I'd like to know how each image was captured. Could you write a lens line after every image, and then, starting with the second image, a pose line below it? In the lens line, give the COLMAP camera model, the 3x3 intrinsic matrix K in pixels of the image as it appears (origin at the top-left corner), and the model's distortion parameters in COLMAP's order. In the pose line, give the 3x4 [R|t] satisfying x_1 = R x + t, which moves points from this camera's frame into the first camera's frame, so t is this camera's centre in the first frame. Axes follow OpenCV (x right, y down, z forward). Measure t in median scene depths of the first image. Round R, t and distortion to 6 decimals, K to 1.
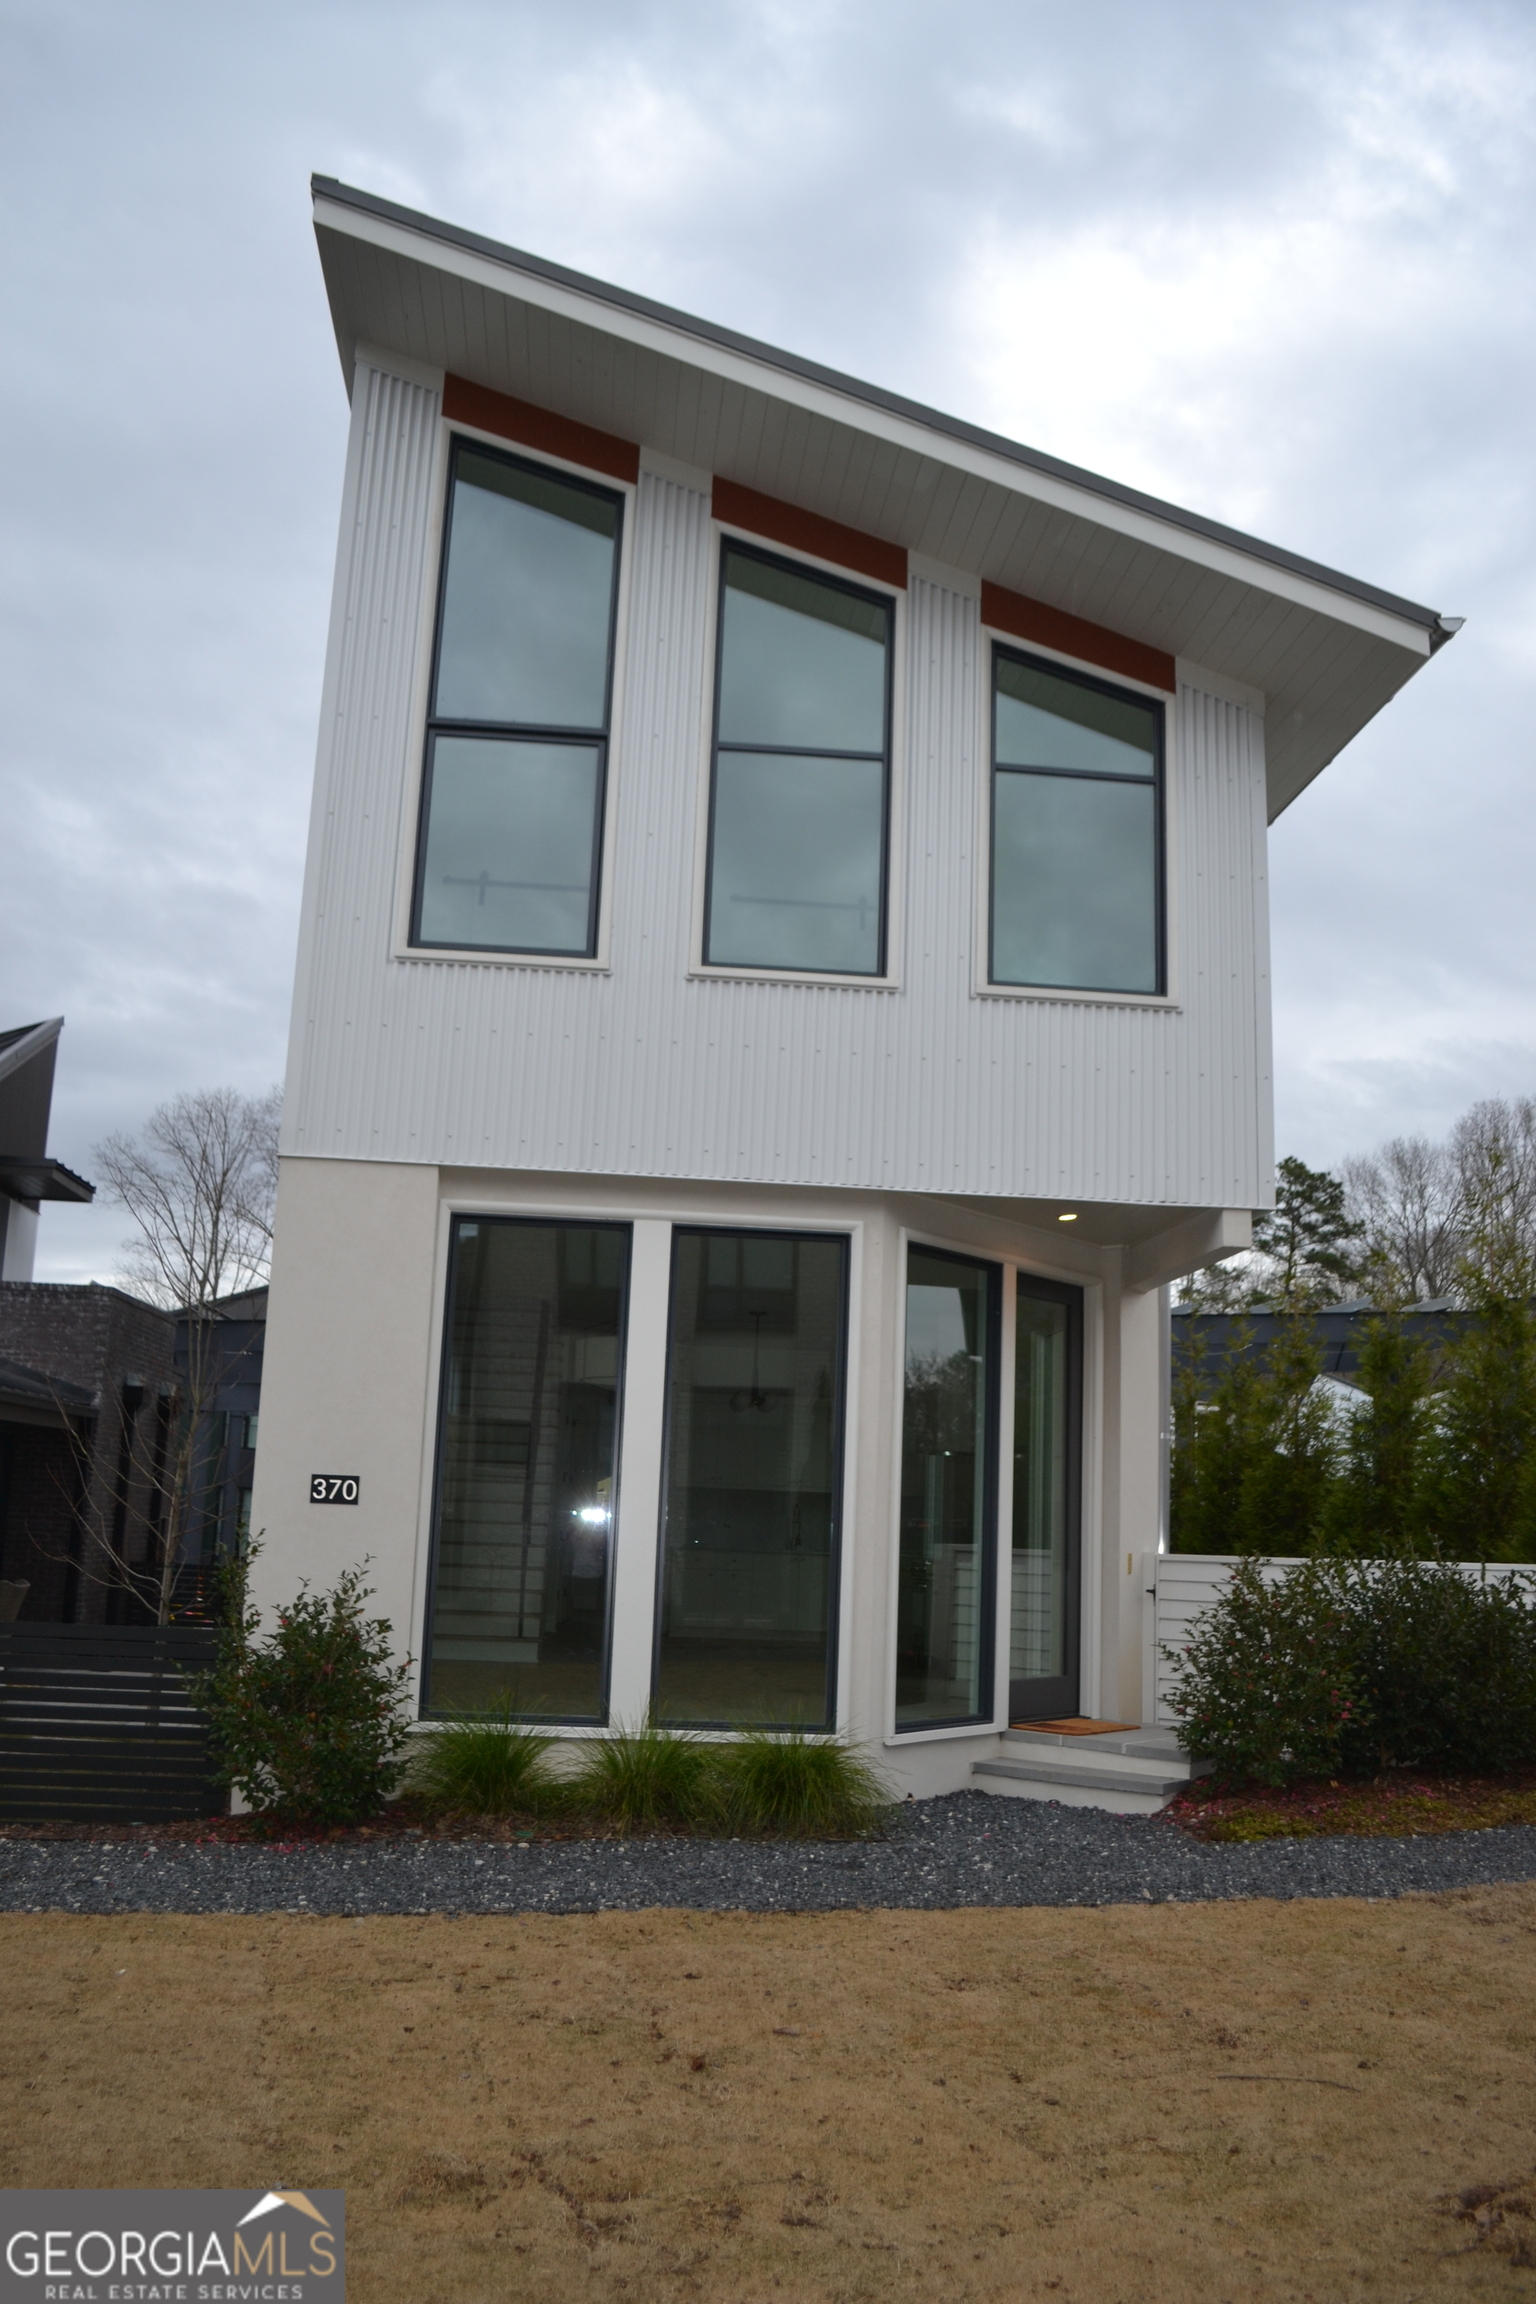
lens RADIAL K [[1794.0, 0, 768.0], [0, 1794.0, 1152.0], [0, 0, 1]] dist [-0.004061, 0.000012]
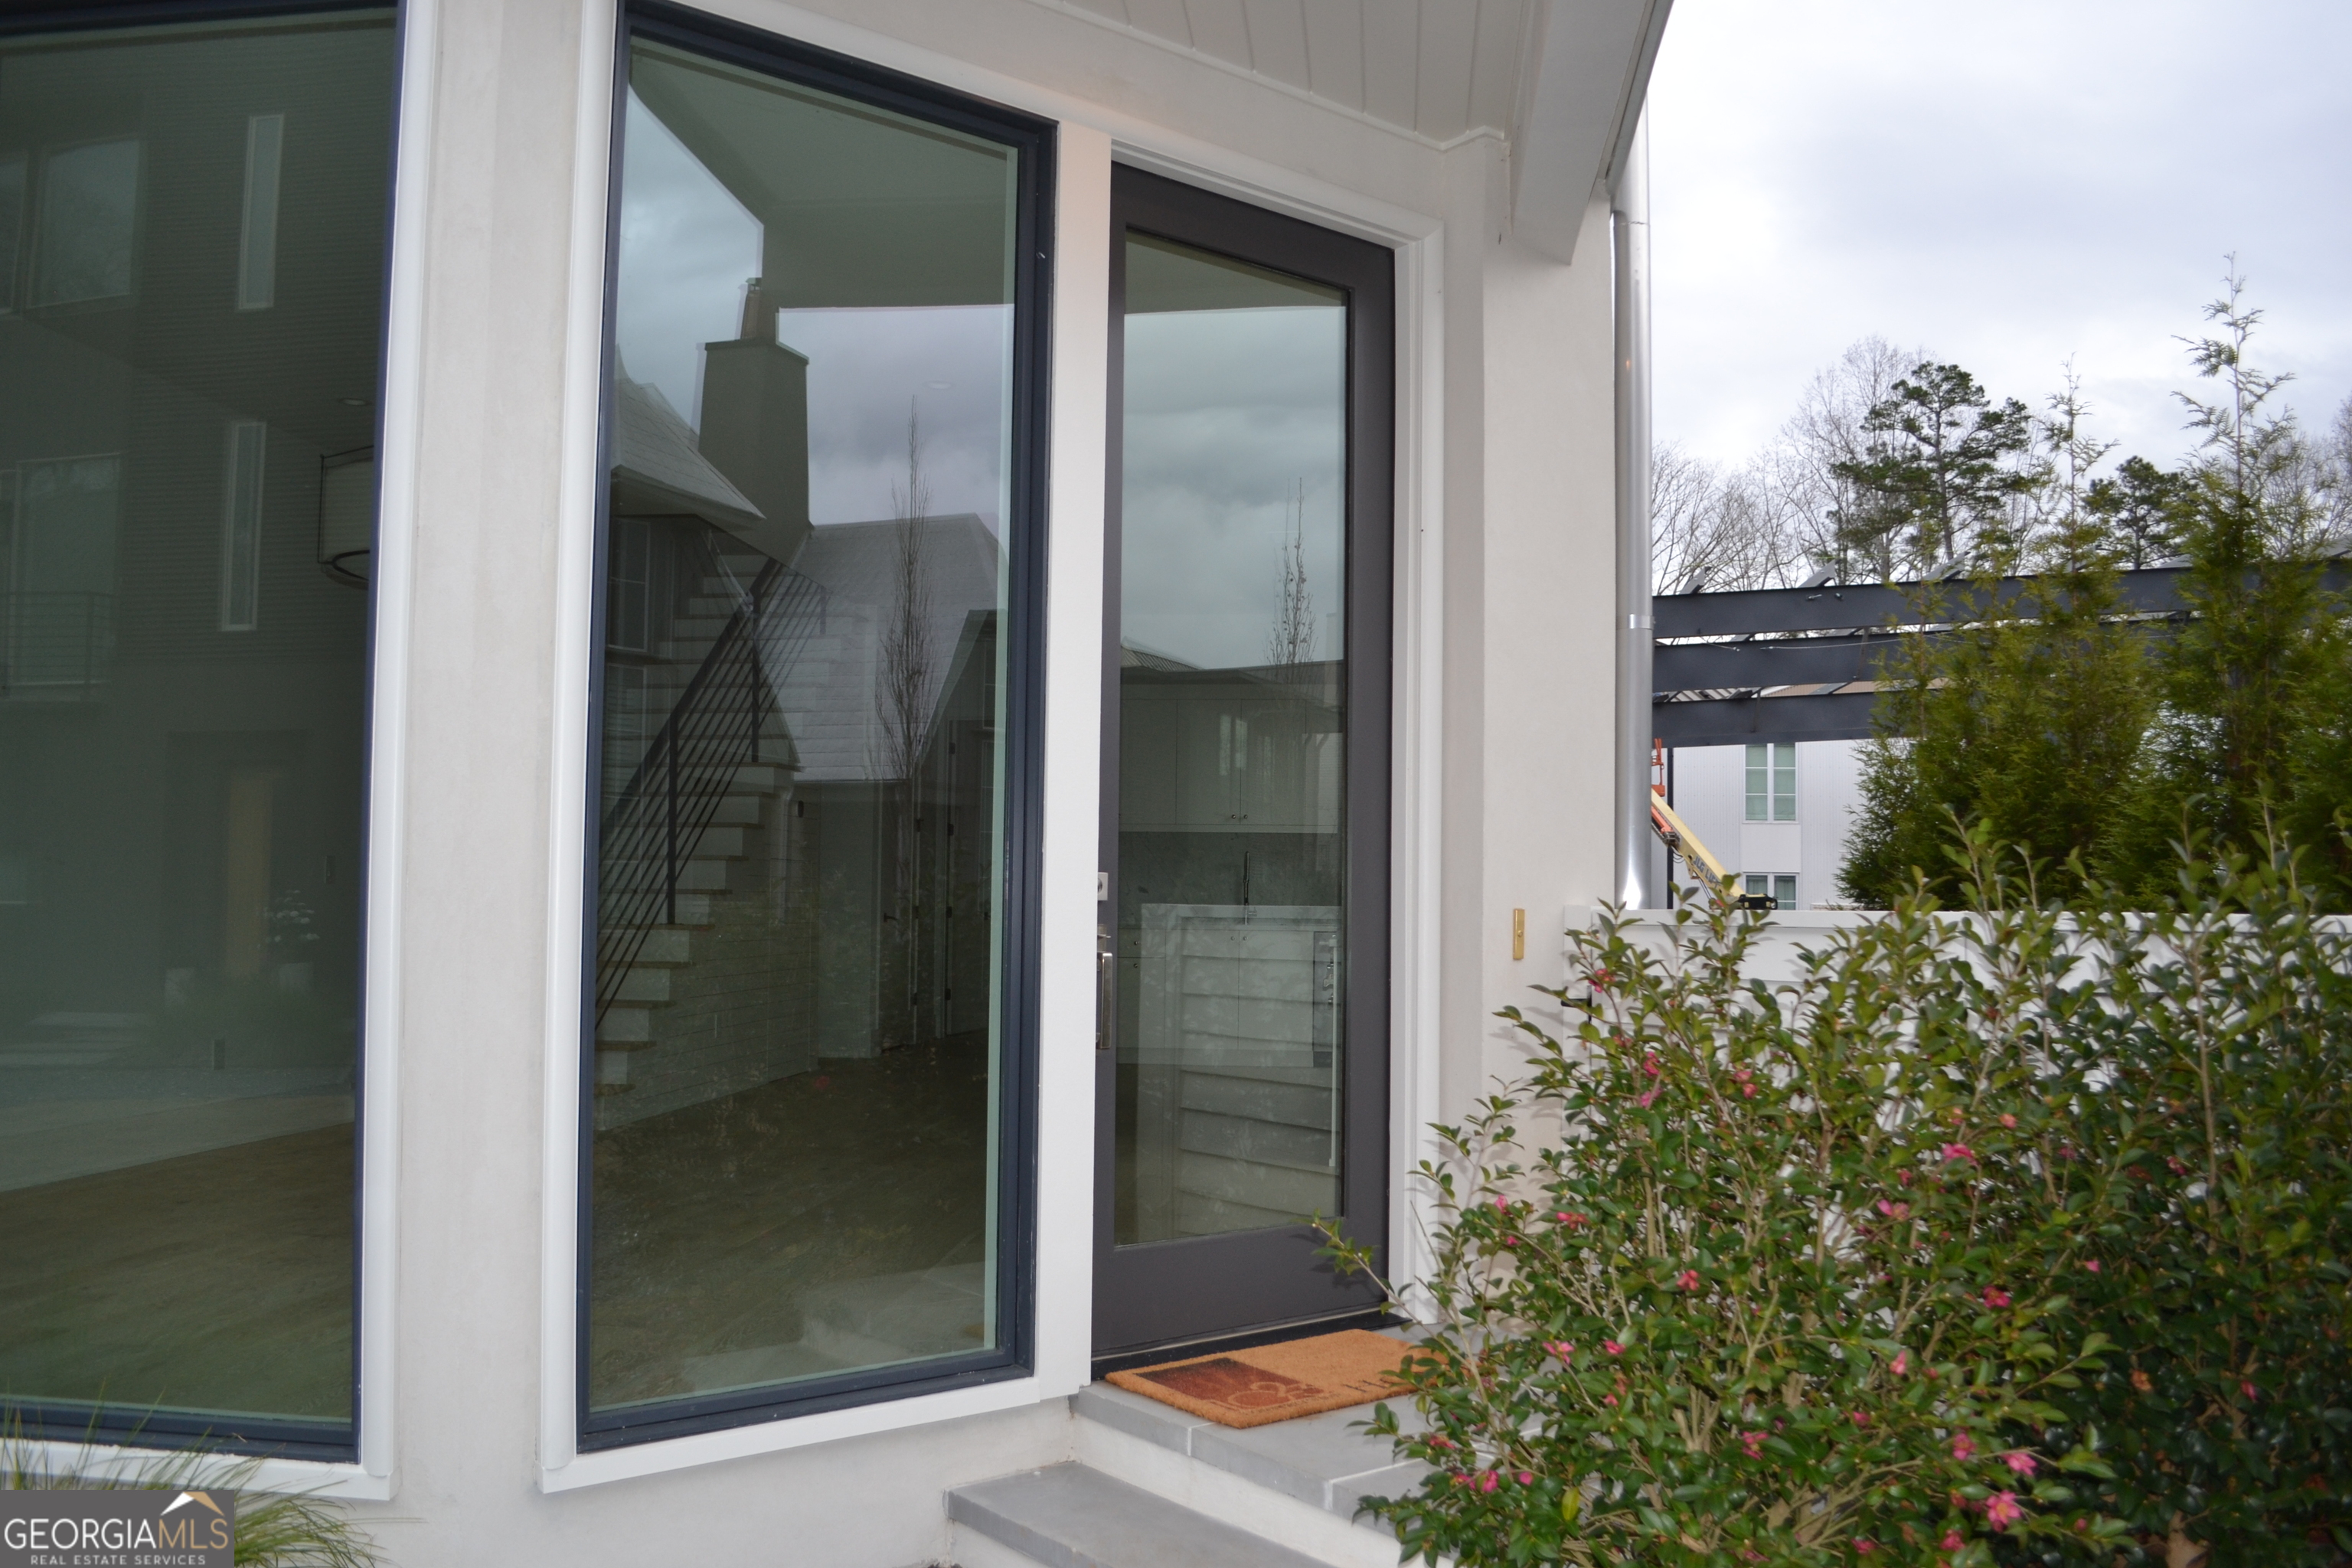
lens RADIAL K [[1889.5, 0, 1174.0], [0, 1889.5, 811.1], [0, 0, 1]] dist [-0.042901, 0.001401]
pose [[0.980201, -0.036073, -0.194691, 0.186885], [0.065762, 0.986760, 0.148259, 0.121490], [0.186765, -0.158127, 0.969595, 0.525709]]
